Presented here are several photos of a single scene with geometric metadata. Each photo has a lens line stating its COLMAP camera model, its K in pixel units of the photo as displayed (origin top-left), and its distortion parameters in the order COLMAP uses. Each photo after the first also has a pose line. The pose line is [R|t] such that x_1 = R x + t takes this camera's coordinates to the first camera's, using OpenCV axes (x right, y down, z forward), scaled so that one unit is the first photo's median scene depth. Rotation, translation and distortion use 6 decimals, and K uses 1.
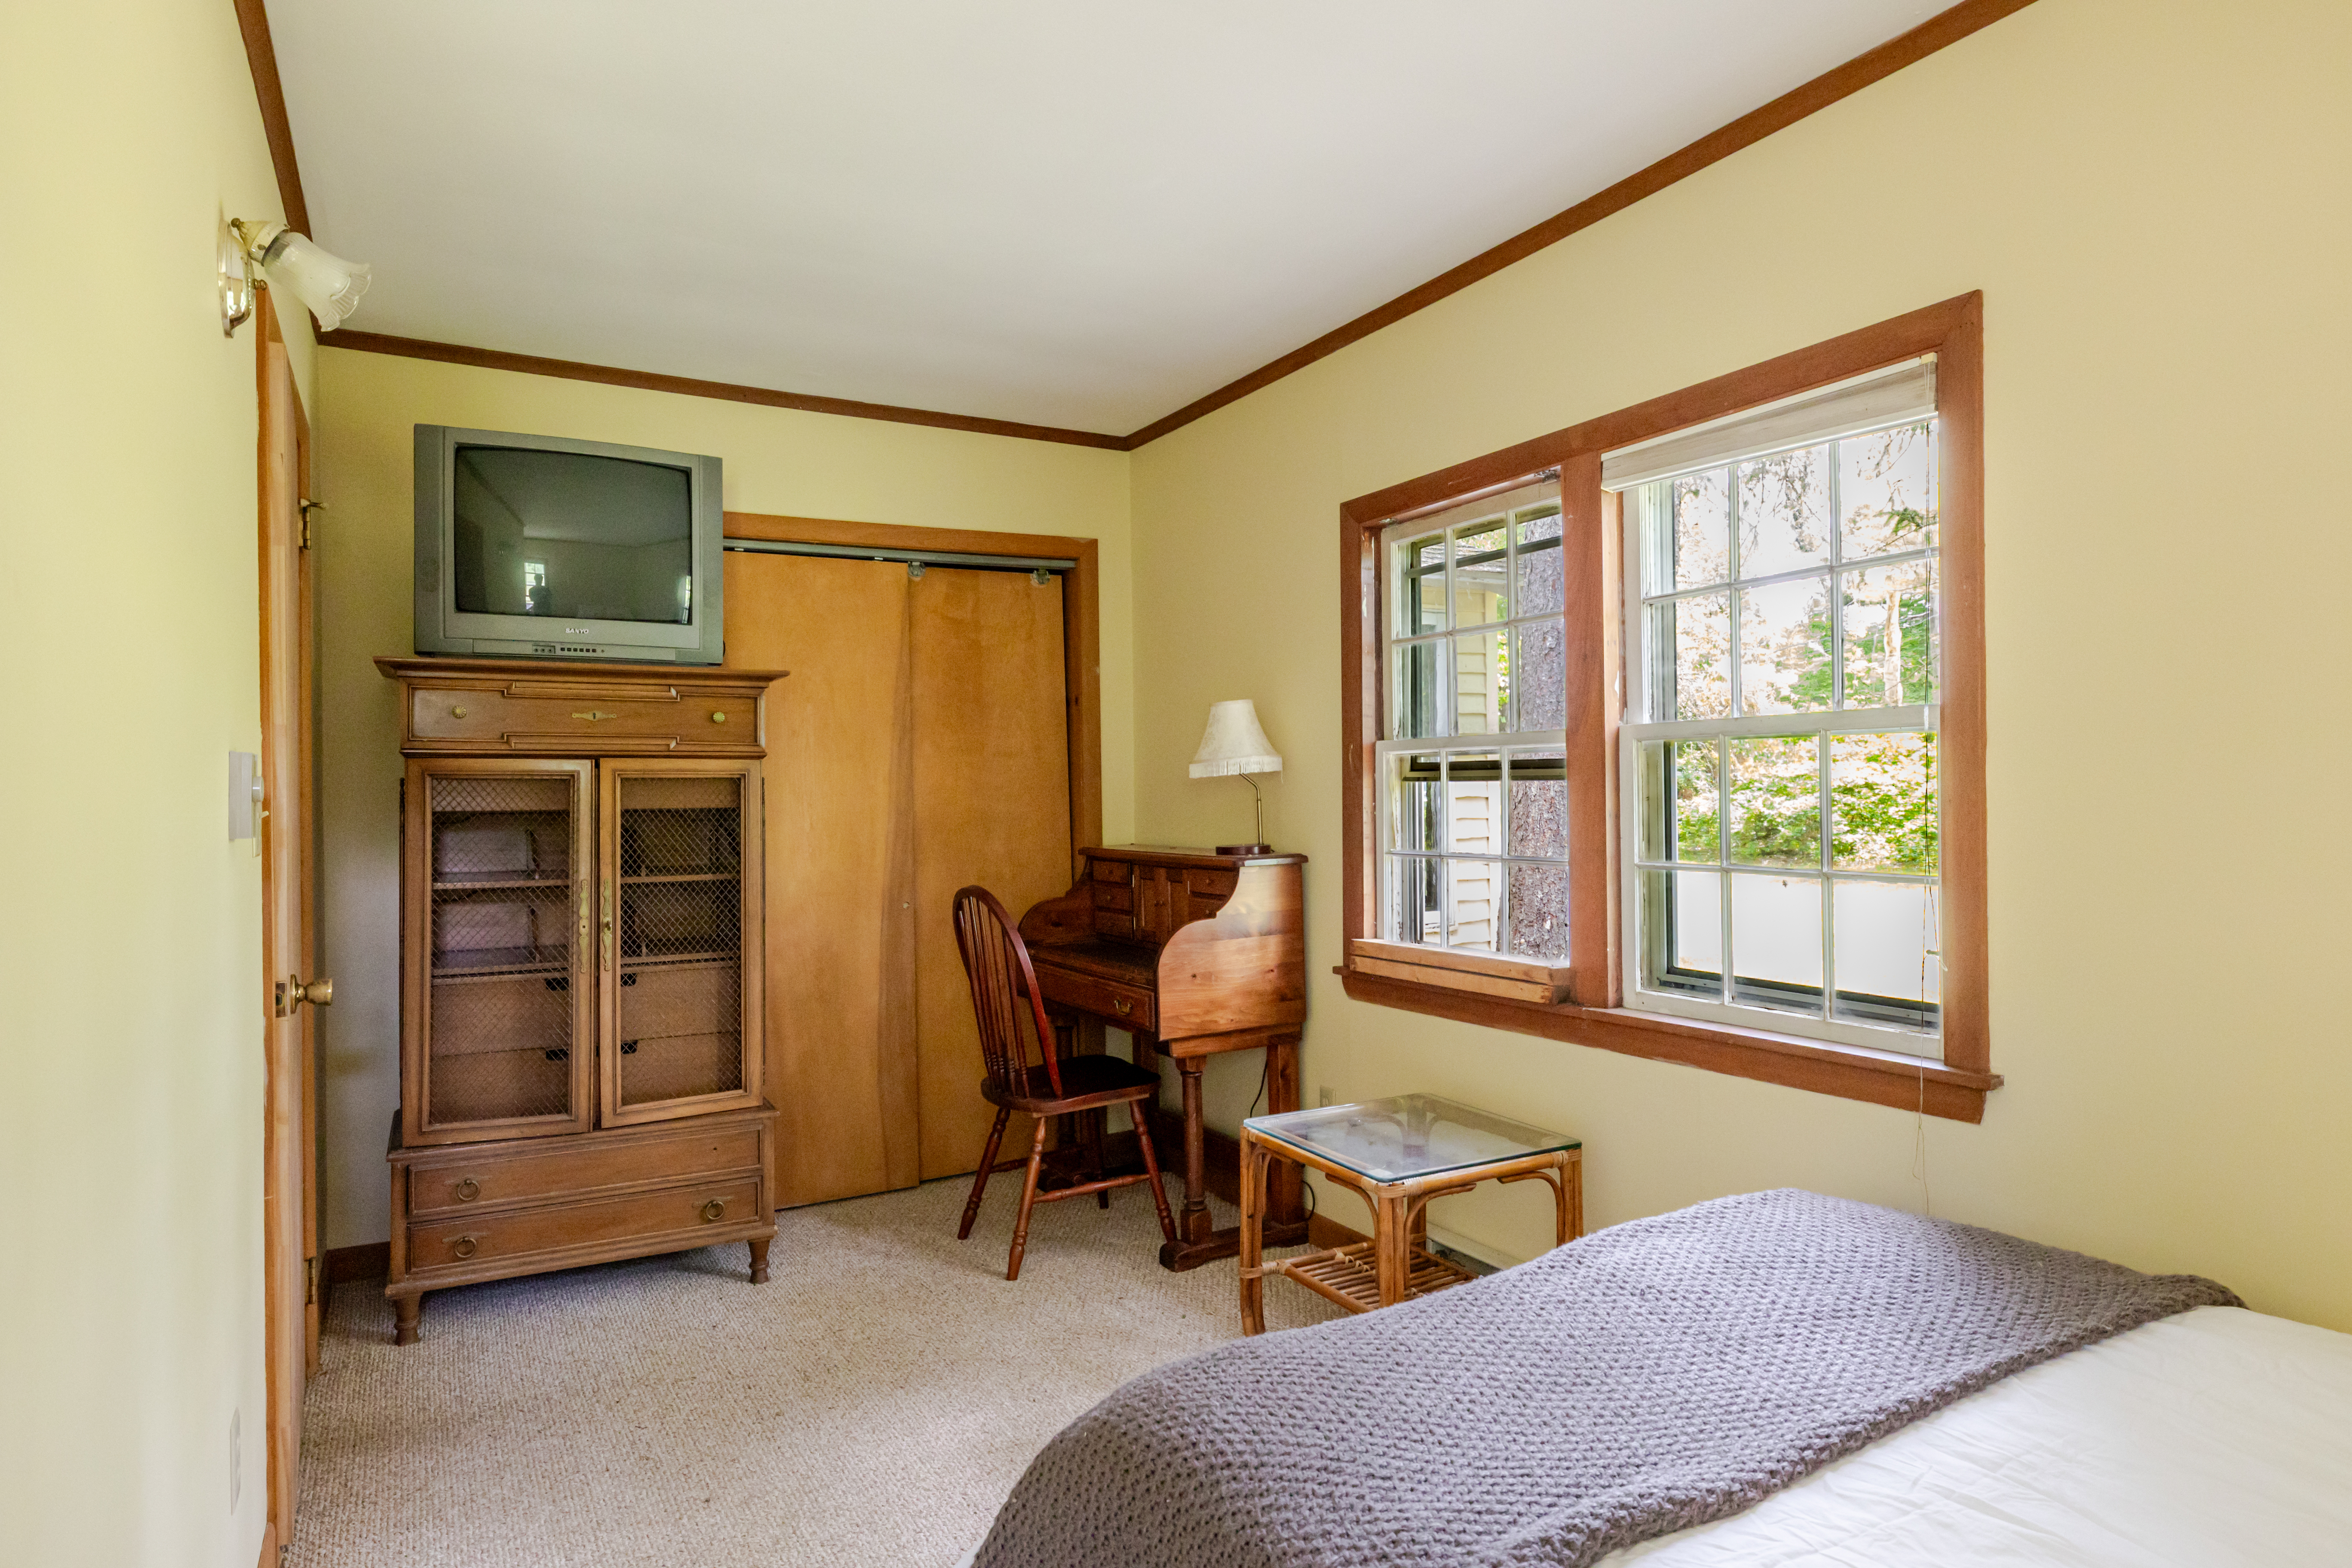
lens RADIAL K [[1322.4, 0, 1176.0], [0, 1322.4, 784.0], [0, 0, 1]] dist [-0.001529, -0.000255]
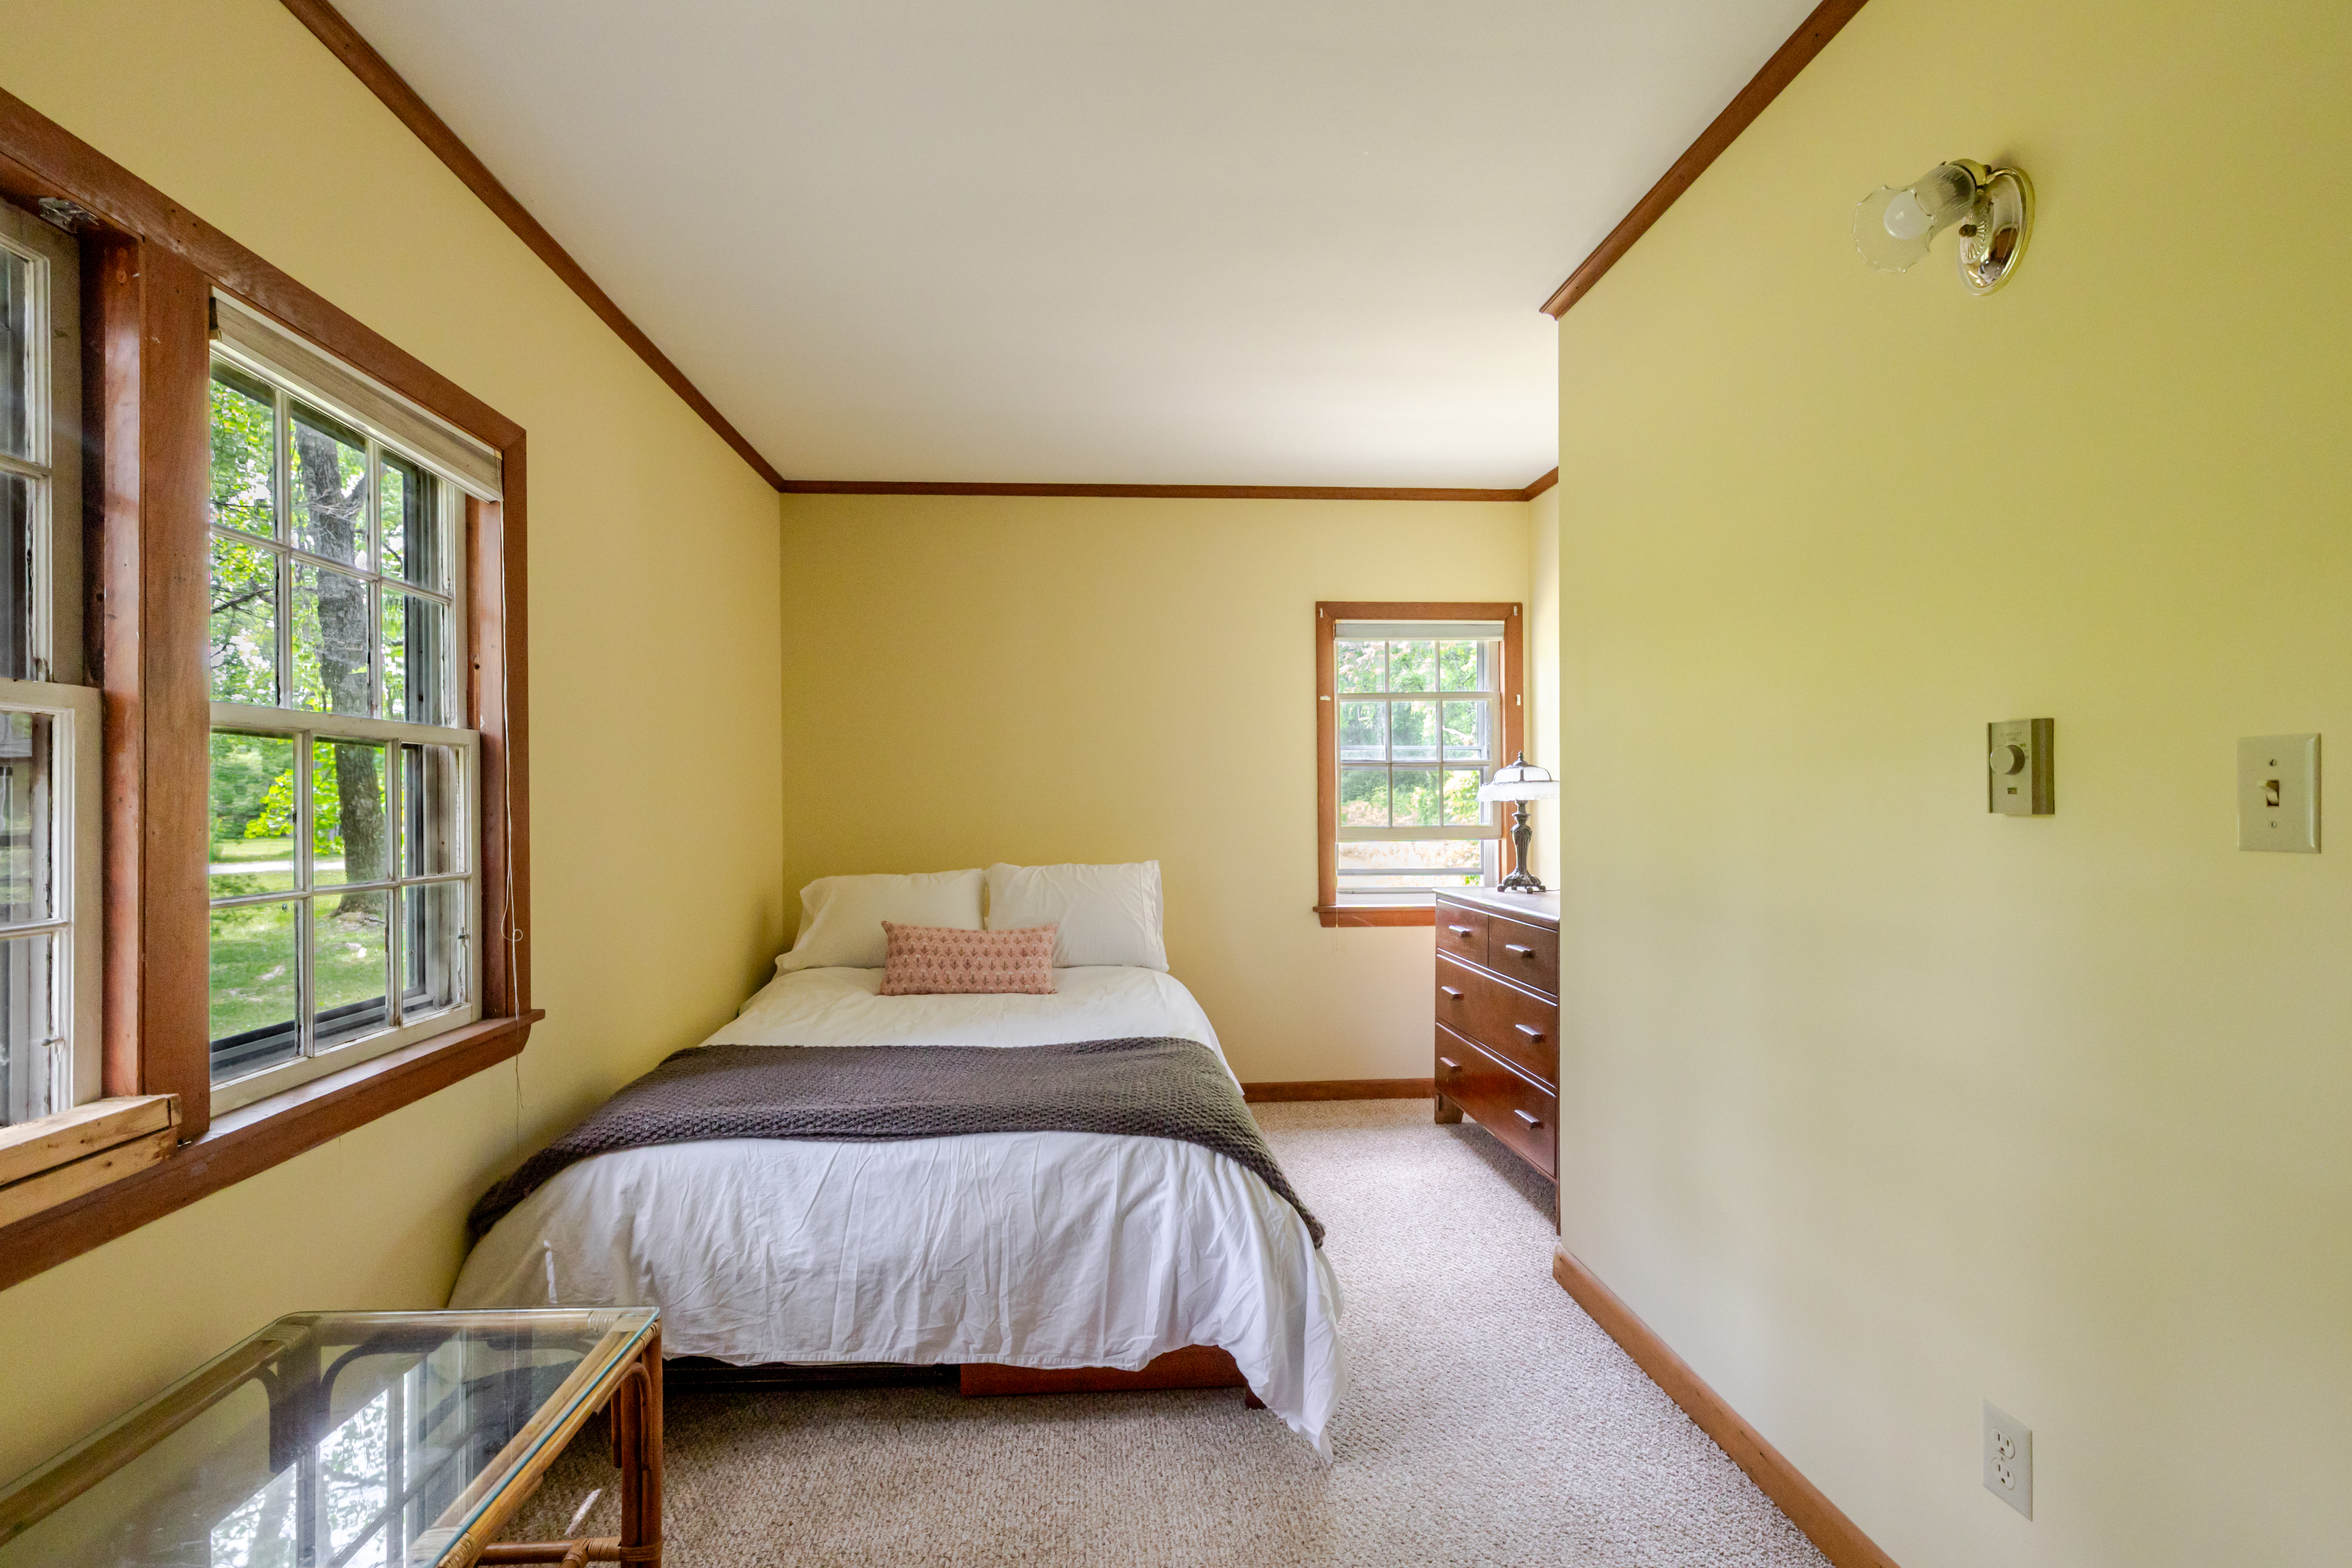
lens RADIAL K [[1034.0, 0, 1176.5], [0, 1034.0, 815.7], [0, 0, 1]] dist [0.008745, 0.000219]
pose [[-0.891914, 0.004452, 0.452183, -0.441972], [0.002956, 0.999988, -0.004016, 0.023094], [-0.452195, -0.002245, -0.891916, 1.587025]]
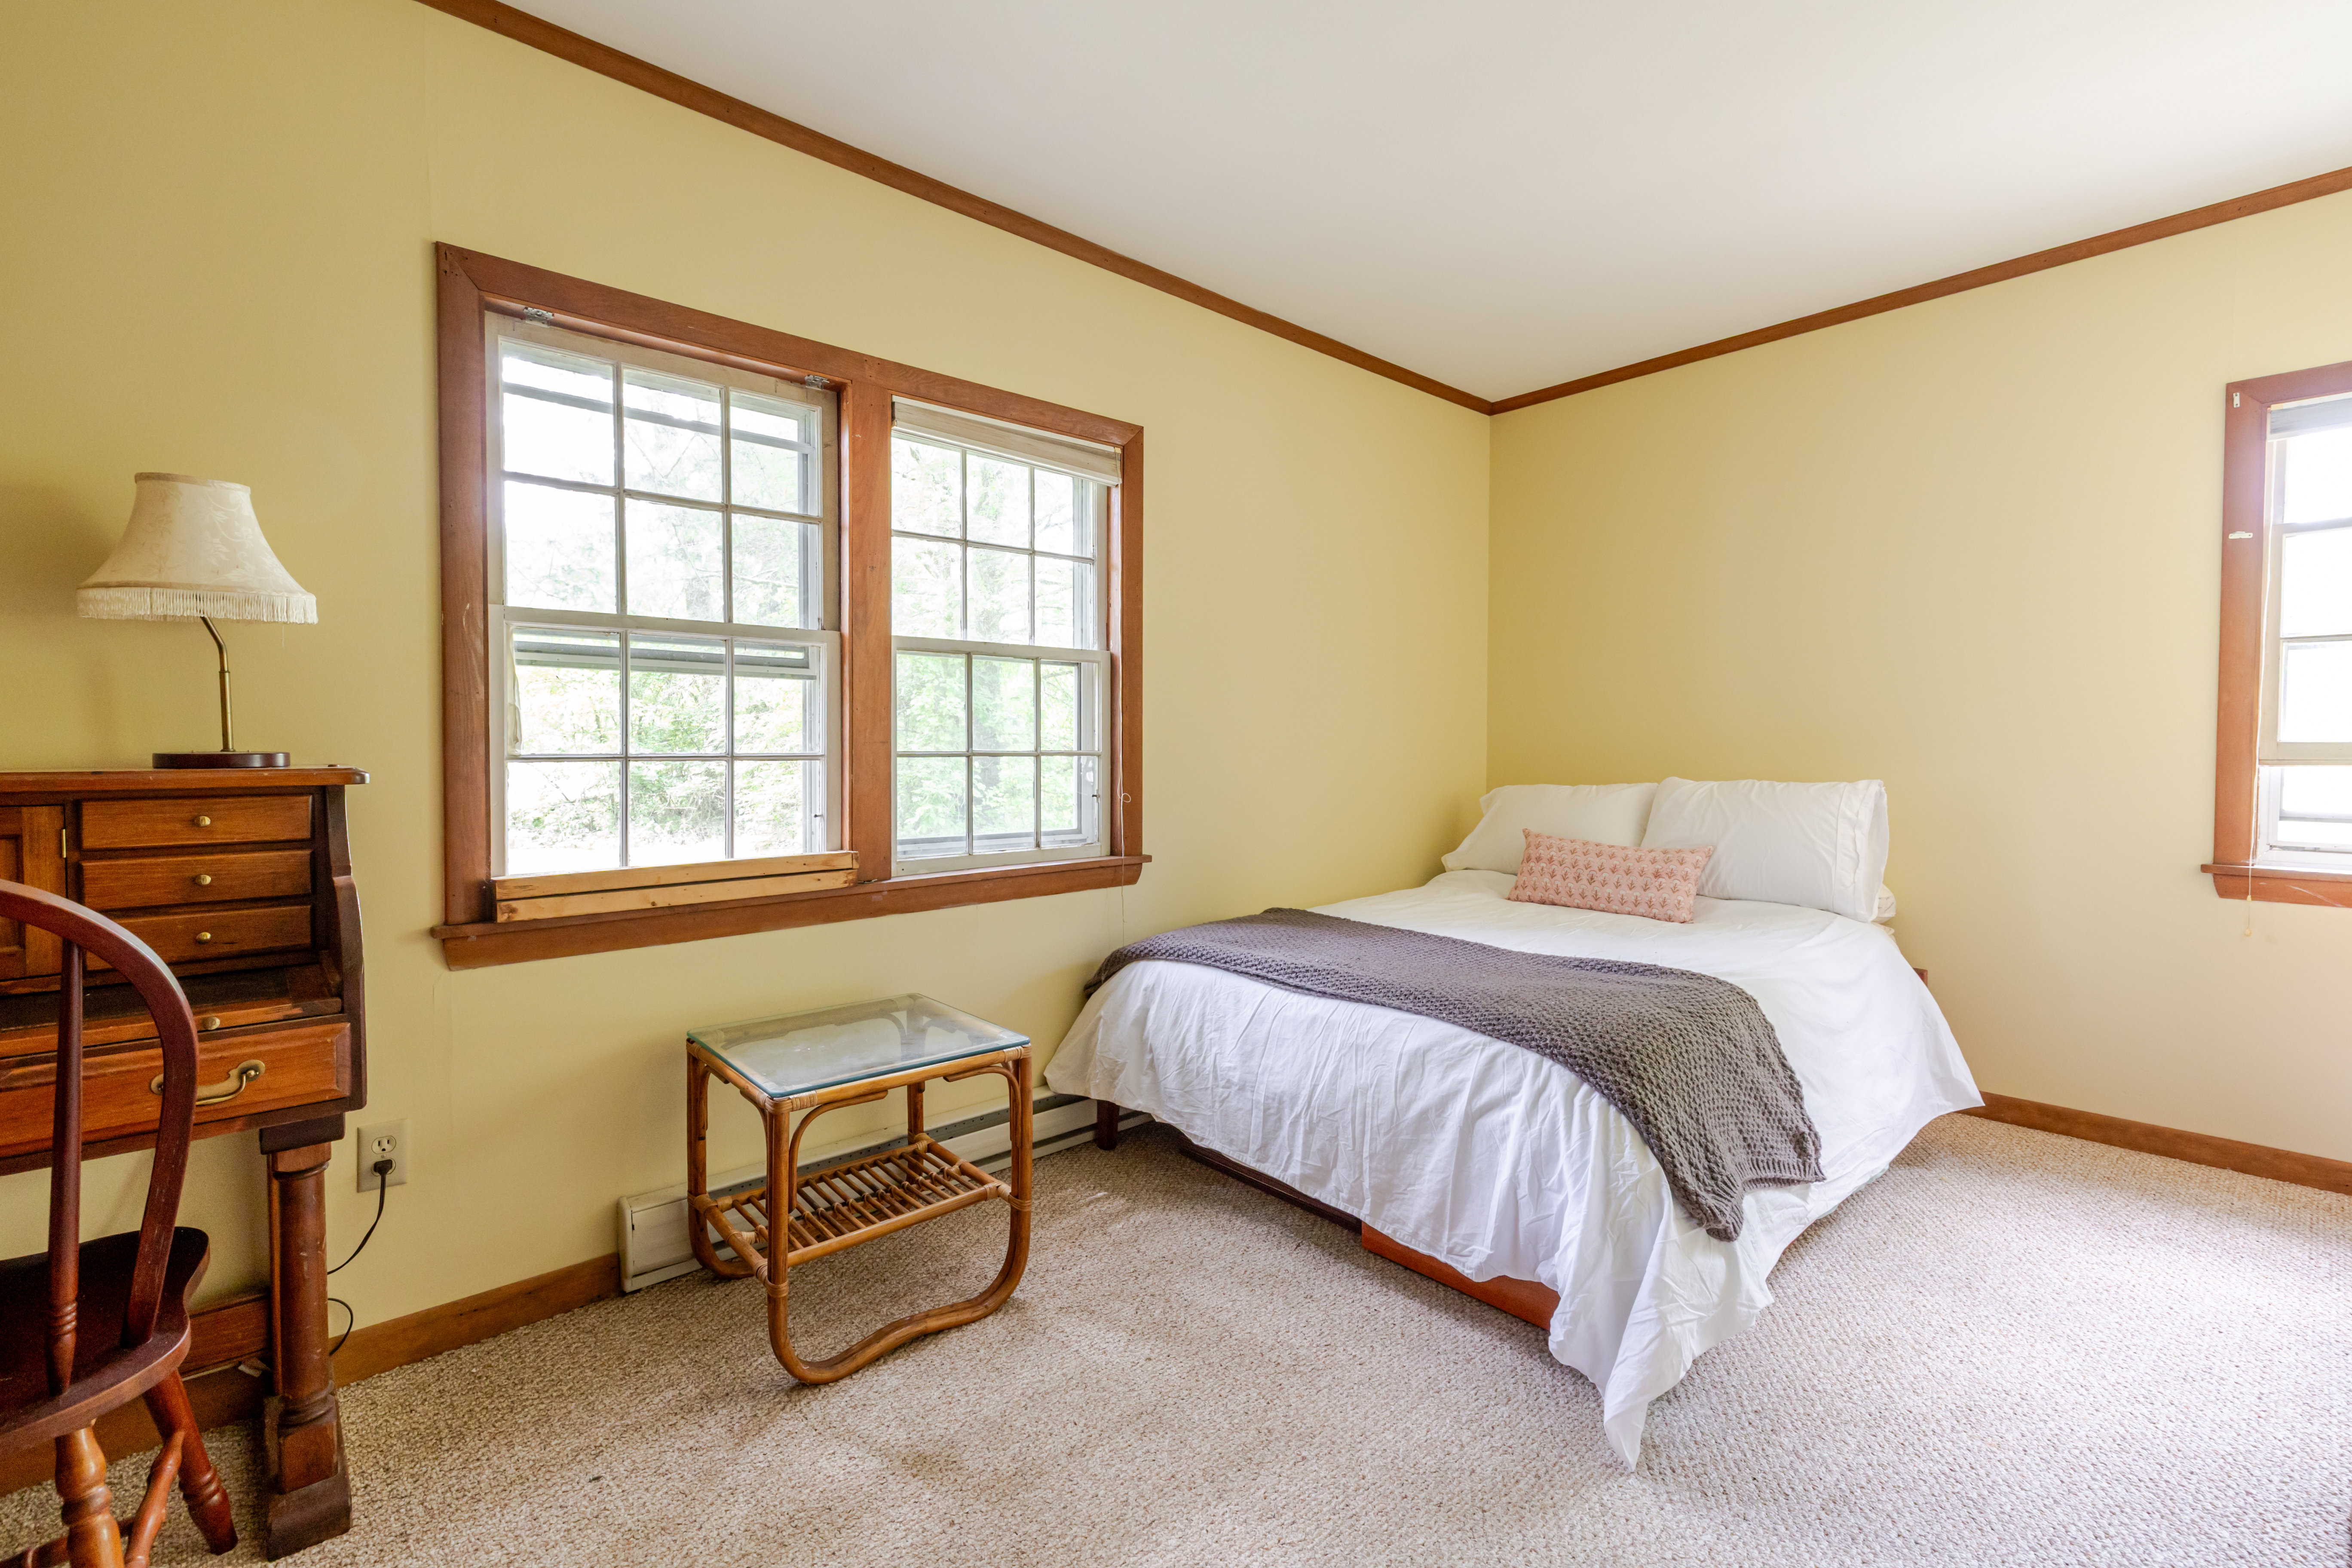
lens RADIAL K [[1049.6, 0, 1176.0], [0, 1049.6, 784.0], [0, 0, 1]] dist [0.009933, 0.000277]
pose [[-0.201557, -0.030743, 0.978994, -0.804188], [-0.014064, 0.999495, 0.028492, 0.072934], [-0.979376, -0.008025, -0.201888, 1.202549]]
